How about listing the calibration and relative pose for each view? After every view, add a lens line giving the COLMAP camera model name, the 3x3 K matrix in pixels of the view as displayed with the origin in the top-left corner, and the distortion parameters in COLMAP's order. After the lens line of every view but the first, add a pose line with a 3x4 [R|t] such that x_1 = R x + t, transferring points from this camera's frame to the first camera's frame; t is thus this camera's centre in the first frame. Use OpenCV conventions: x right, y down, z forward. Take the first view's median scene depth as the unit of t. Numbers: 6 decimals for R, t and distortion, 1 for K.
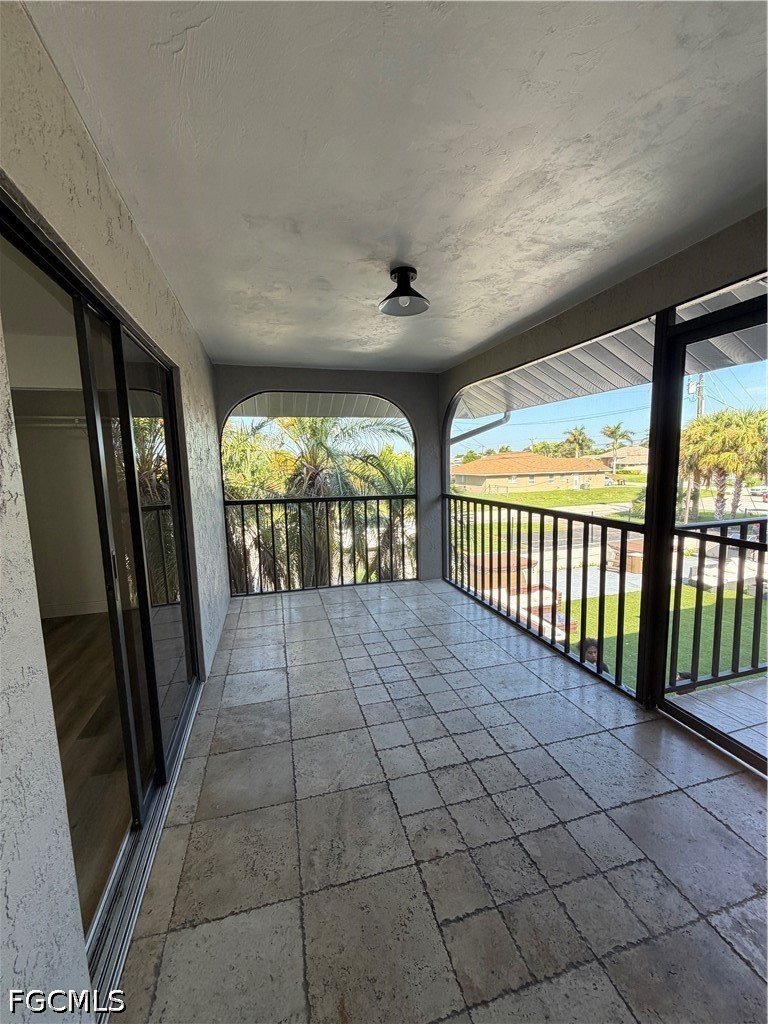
lens RADIAL K [[407.6, 0, 379.2], [0, 407.6, 511.3], [0, 0, 1]] dist [0.000270, -0.000197]
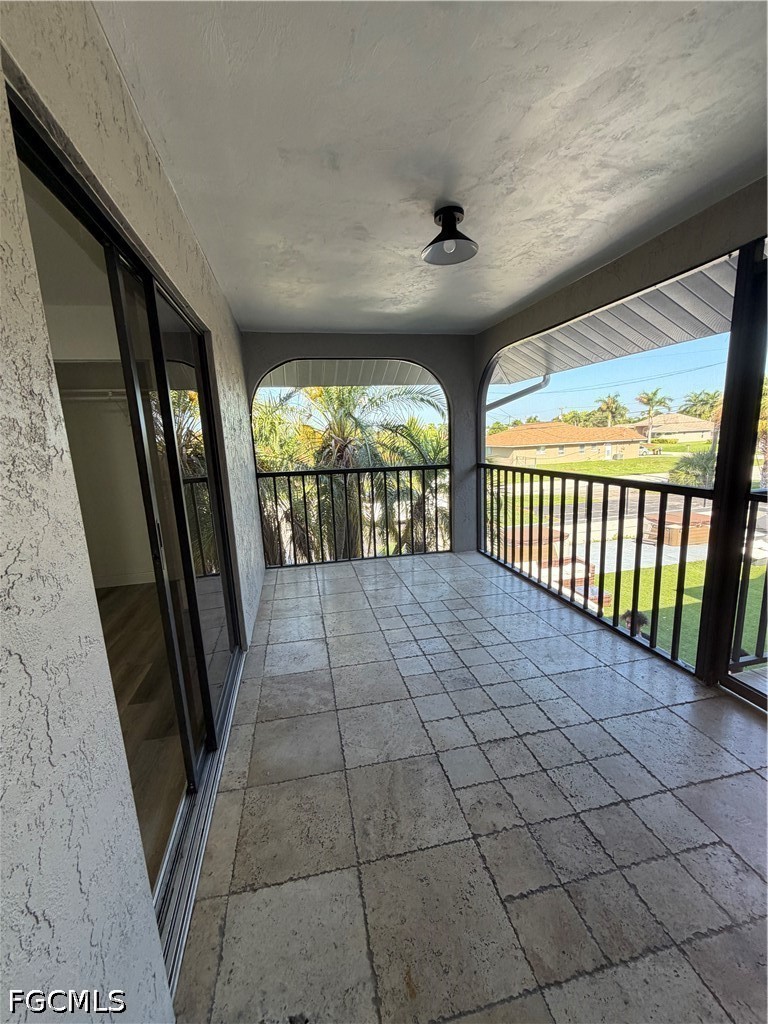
lens RADIAL K [[407.6, 0, 379.4], [0, 407.6, 511.6], [0, 0, 1]] dist [0.000270, -0.000197]
pose [[0.998233, -0.007288, -0.058977, -0.053383], [0.011087, 0.997866, 0.064343, 0.018043], [0.058382, -0.064883, 0.996184, 0.051815]]
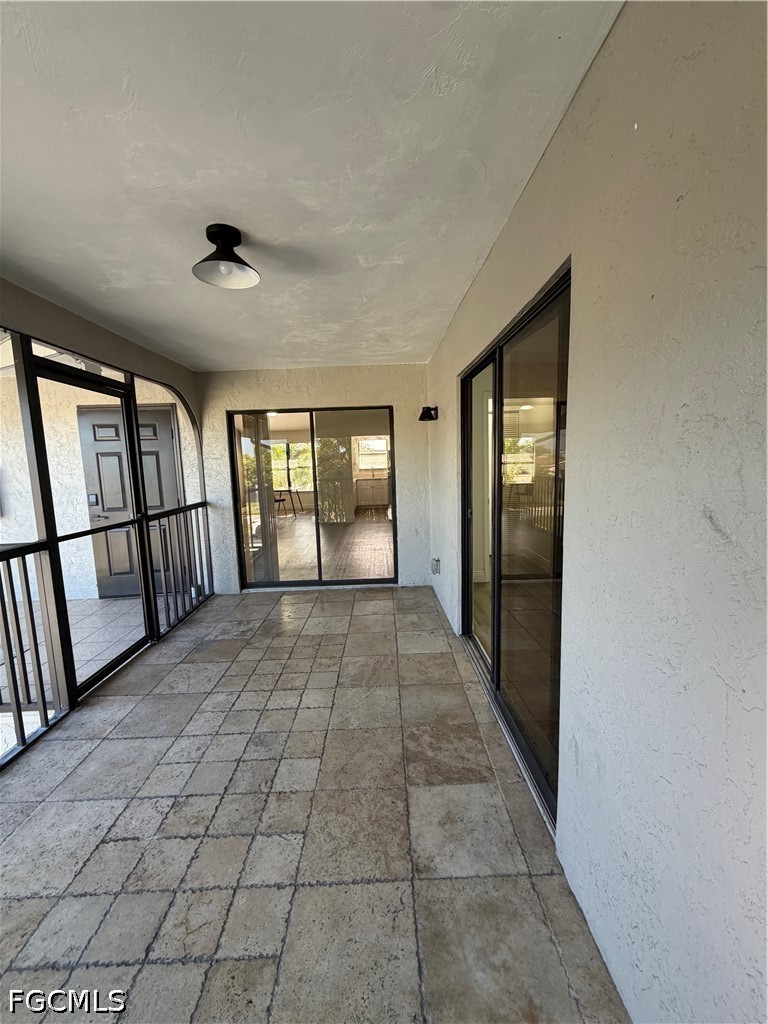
lens RADIAL K [[407.6, 0, 384.7], [0, 407.6, 511.6], [0, 0, 1]] dist [0.000270, -0.000197]
pose [[-0.967202, 0.024132, 0.252860, -0.501453], [0.085440, 0.968380, 0.234393, -0.241608], [-0.239208, 0.248310, -0.938681, 2.068527]]
